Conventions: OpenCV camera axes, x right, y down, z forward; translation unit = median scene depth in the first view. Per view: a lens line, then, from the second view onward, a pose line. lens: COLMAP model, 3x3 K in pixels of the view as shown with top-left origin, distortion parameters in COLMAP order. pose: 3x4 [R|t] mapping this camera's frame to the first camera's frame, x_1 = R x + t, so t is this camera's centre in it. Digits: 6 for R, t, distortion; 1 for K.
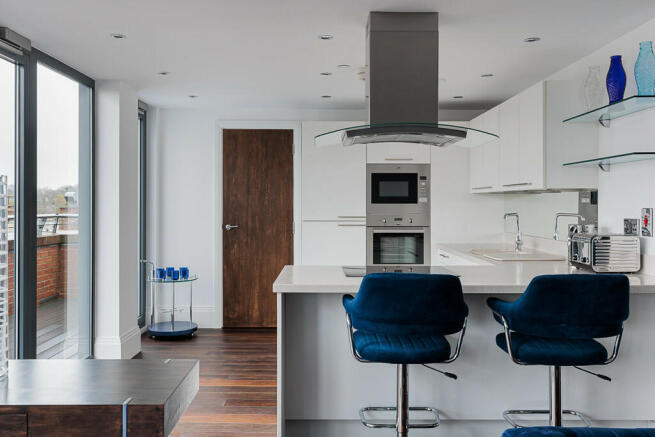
lens RADIAL K [[598.2, 0, 325.0], [0, 598.2, 201.0], [0, 0, 1]] dist [0.010703, 0.012928]
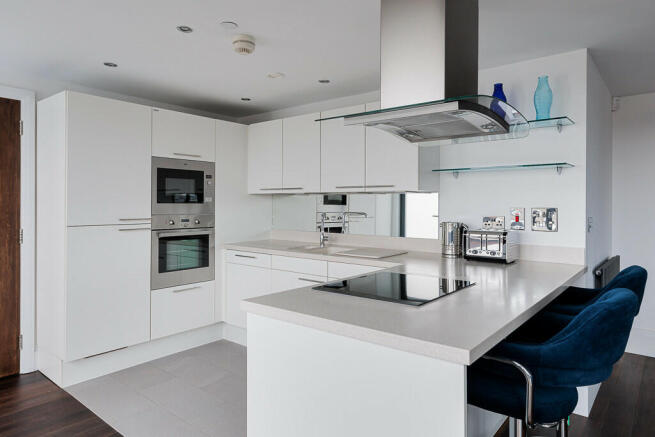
lens RADIAL K [[411.0, 0, 333.7], [0, 411.0, 206.0], [0, 0, 1]] dist [-0.009317, -0.000031]
pose [[0.631329, 0.002529, 0.775511, -0.219418], [-0.007889, 0.999964, 0.003162, 0.004628], [-0.775475, -0.008115, 0.631326, 0.430976]]
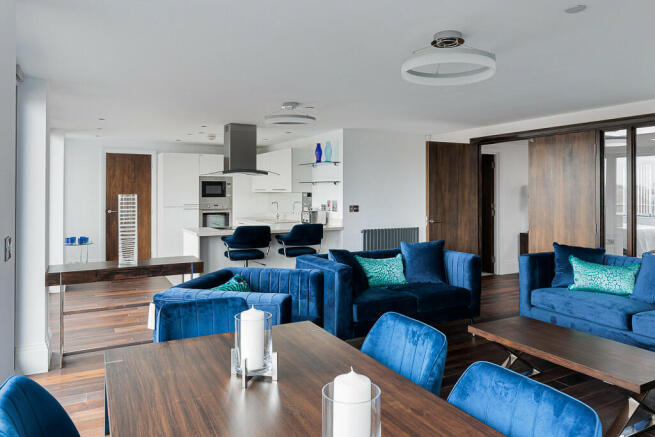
lens RADIAL K [[441.8, 0, 332.8], [0, 441.8, 192.3], [0, 0, 1]] dist [0.003795, 0.001554]
pose [[0.879562, -0.000860, 0.475783, -0.223050], [-0.002480, 0.999976, 0.006392, -0.021784], [-0.475777, -0.006802, 0.879539, -0.427950]]
